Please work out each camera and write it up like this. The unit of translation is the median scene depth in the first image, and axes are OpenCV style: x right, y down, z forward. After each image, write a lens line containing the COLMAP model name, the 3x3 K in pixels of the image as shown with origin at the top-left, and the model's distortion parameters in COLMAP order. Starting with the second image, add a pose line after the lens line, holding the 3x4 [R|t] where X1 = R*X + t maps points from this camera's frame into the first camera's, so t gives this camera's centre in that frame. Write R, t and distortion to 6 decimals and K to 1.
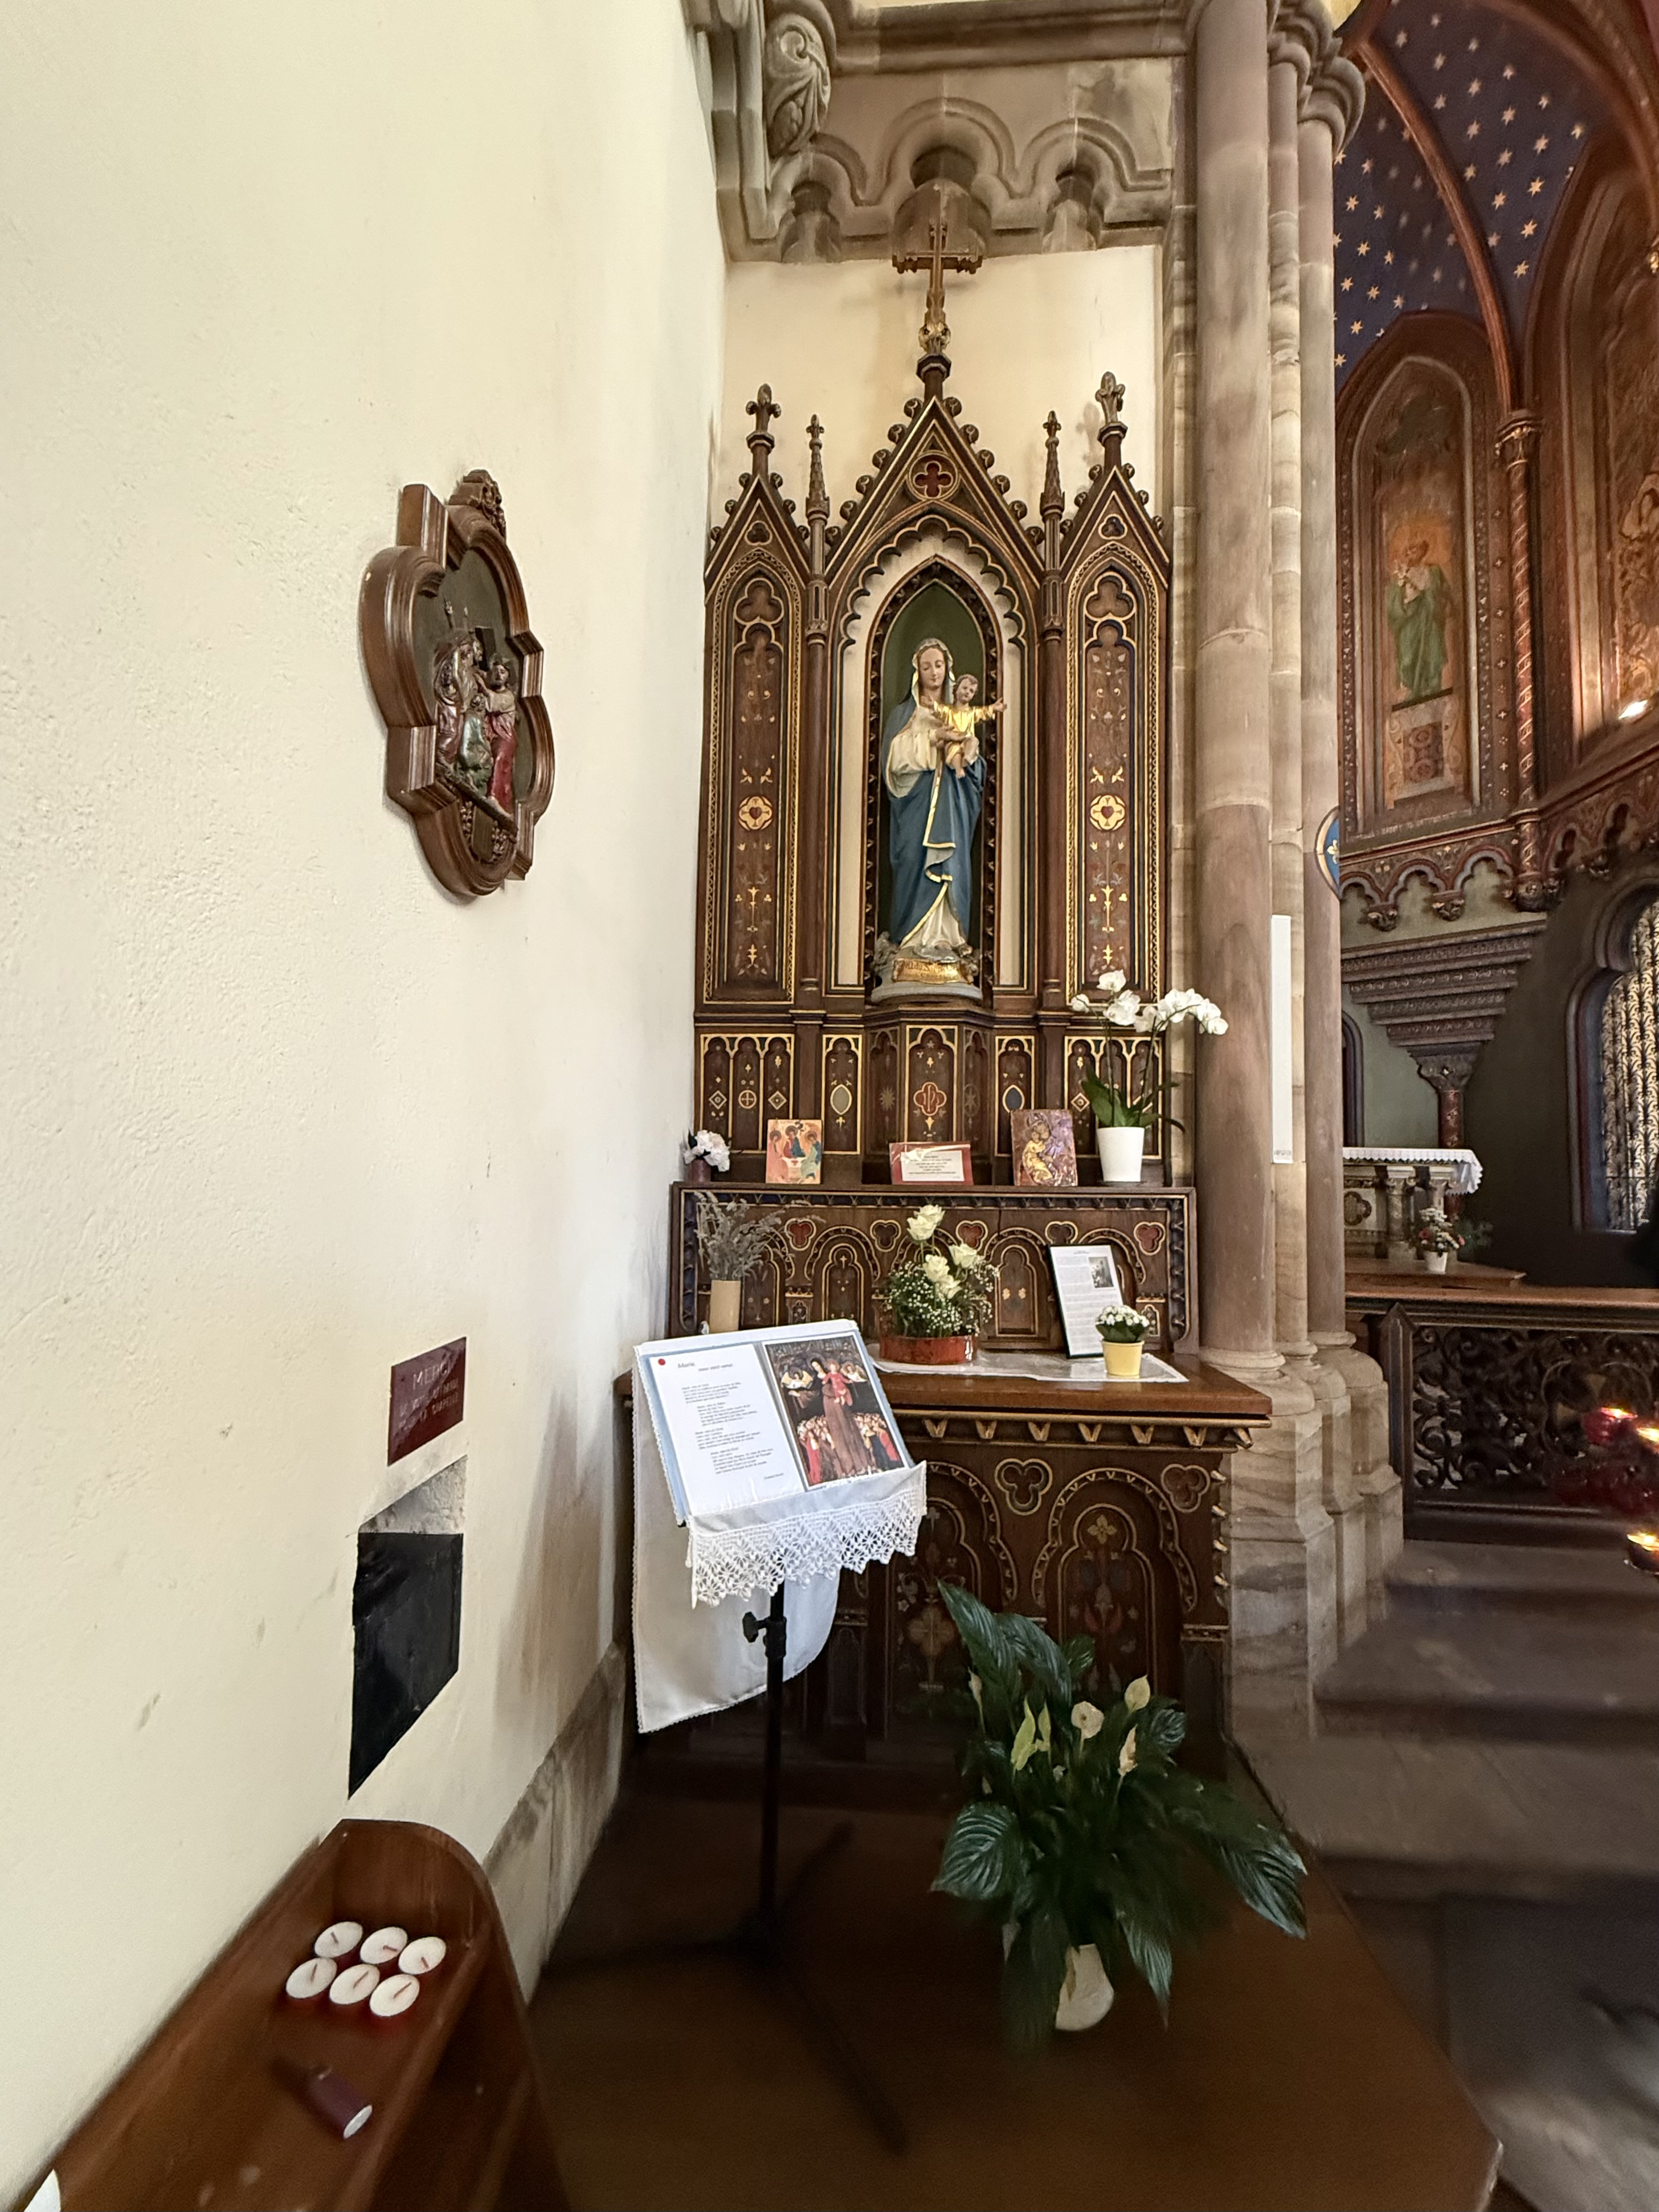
lens RADIAL K [[892.2, 0, 829.9], [0, 892.2, 1124.0], [0, 0, 1]] dist [0.000149, 0.000079]
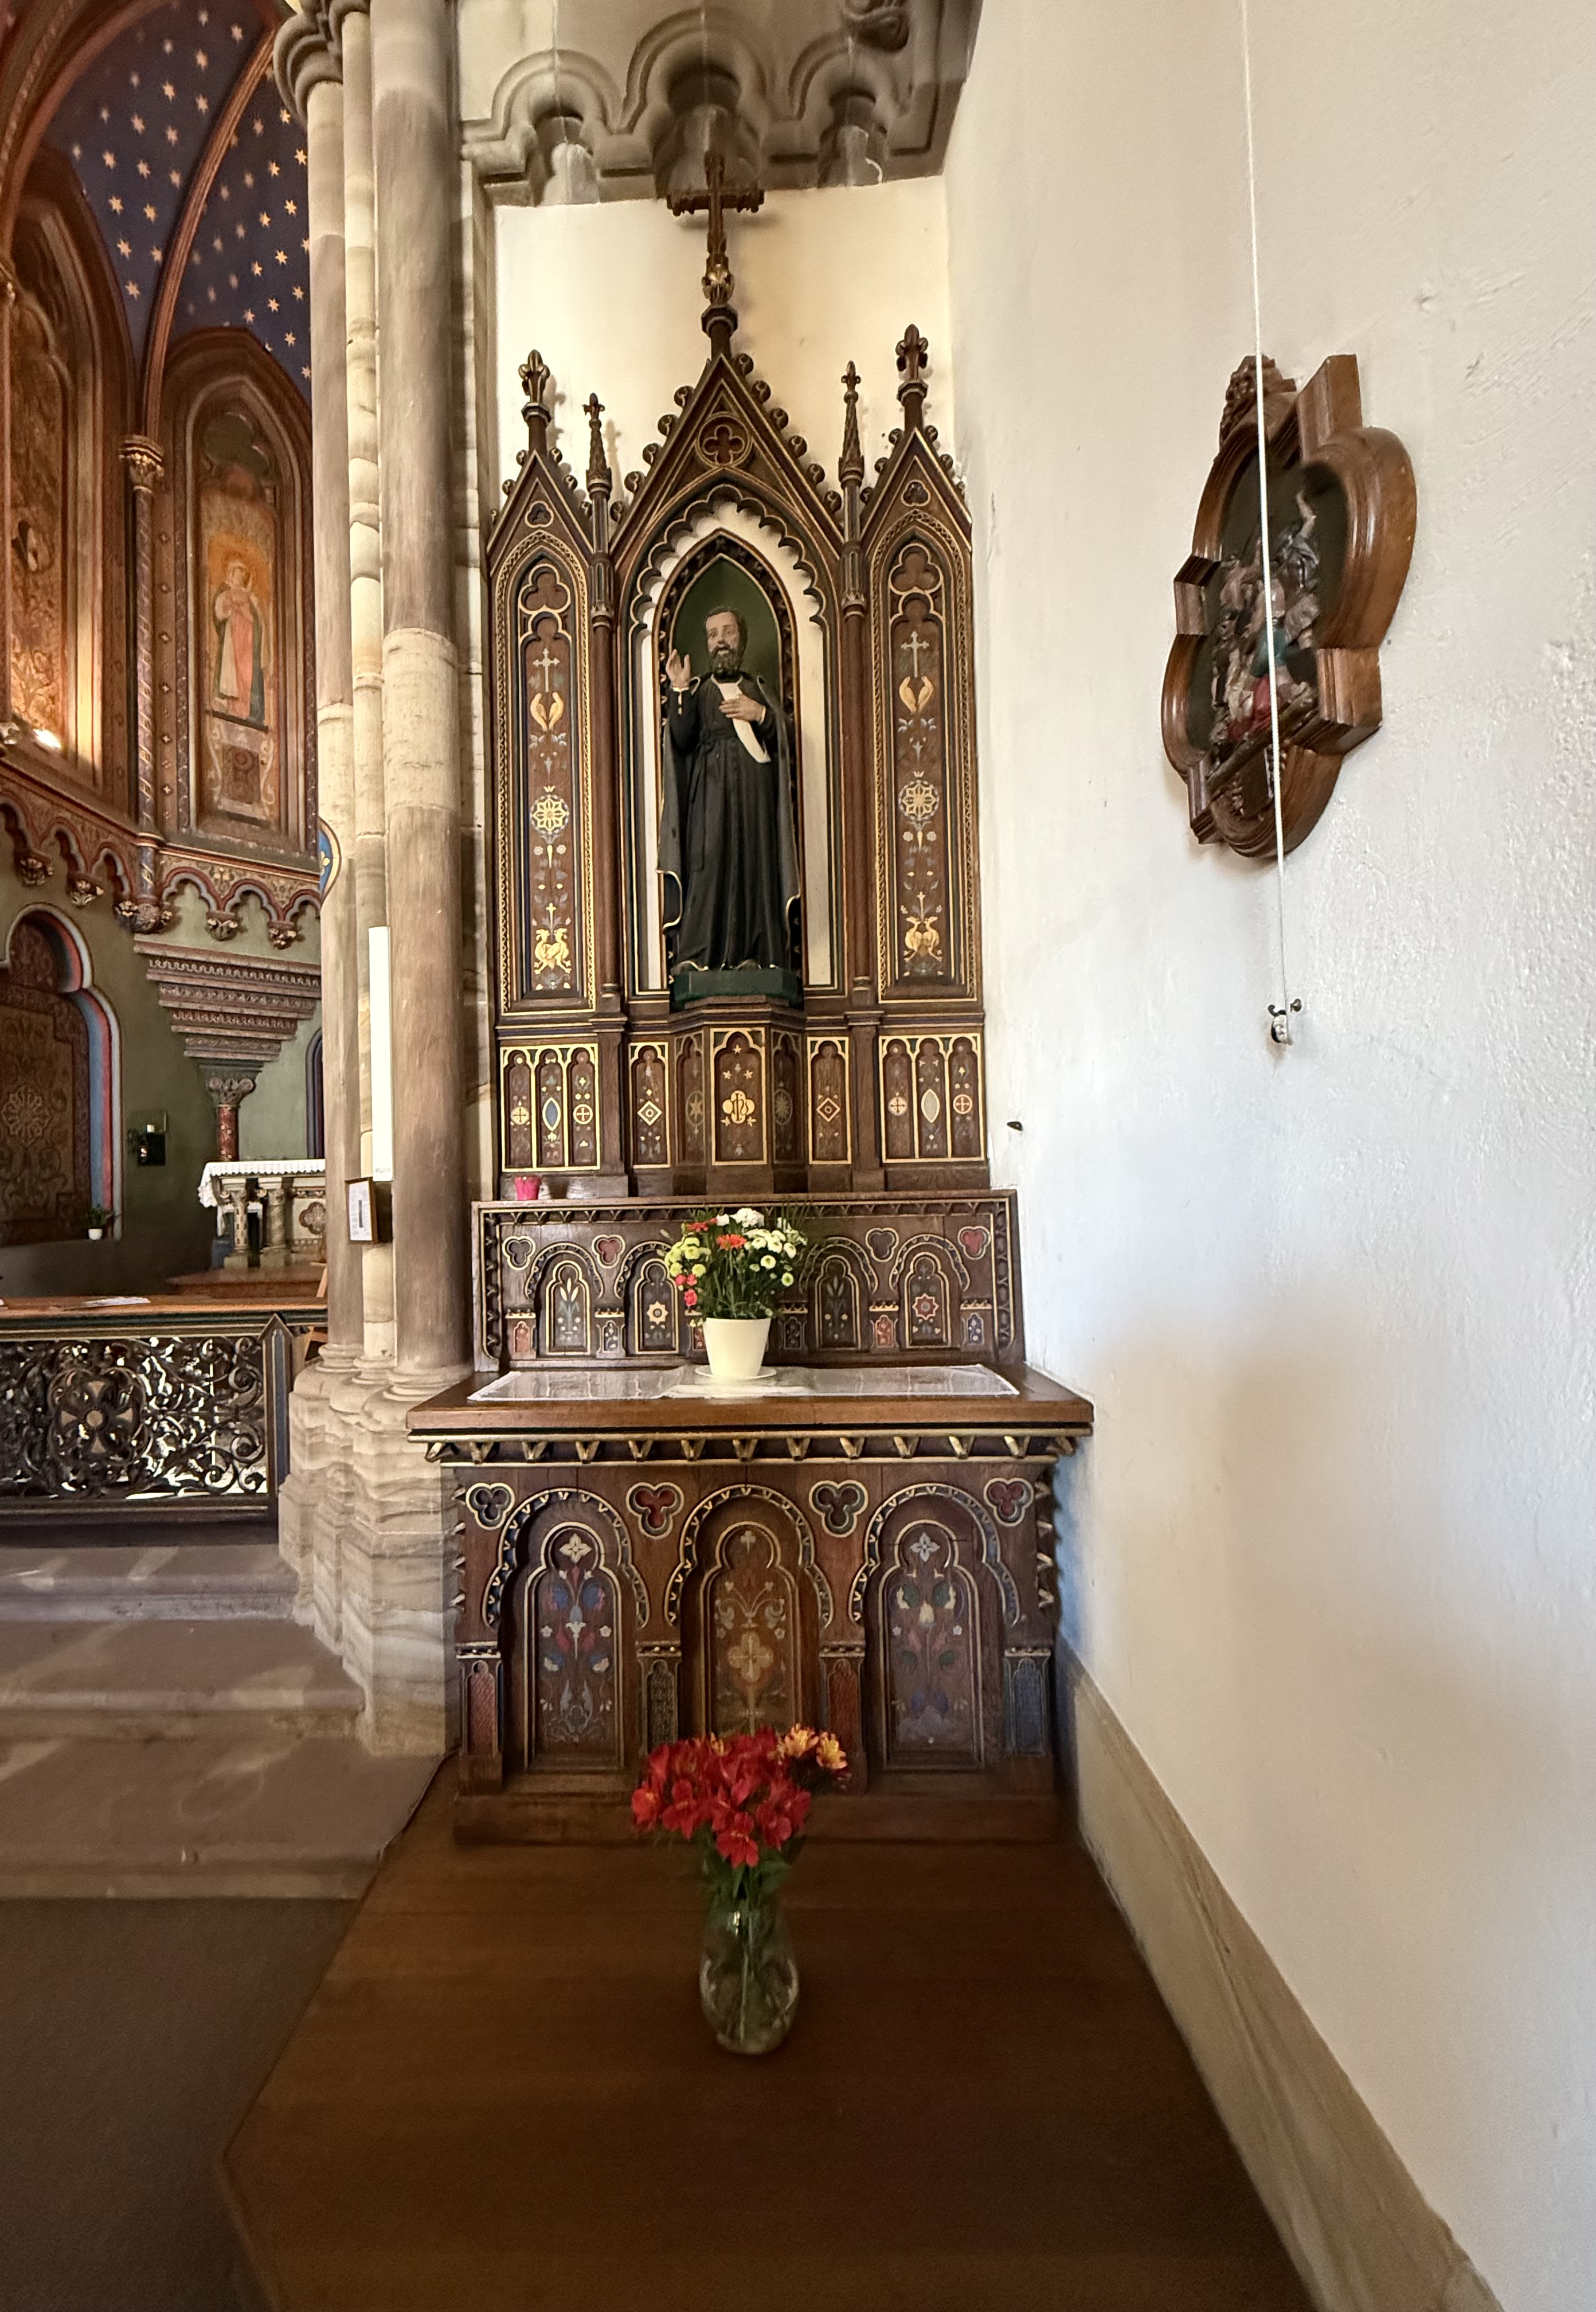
lens RADIAL K [[944.2, 0, 798.0], [0, 944.2, 1156.0], [0, 0, 1]] dist [-0.015231, 0.019570]
pose [[0.999264, -0.034290, 0.017177, 0.155010], [0.033871, 0.999135, 0.024128, 0.002283], [-0.017989, -0.023528, 0.999561, -0.007608]]
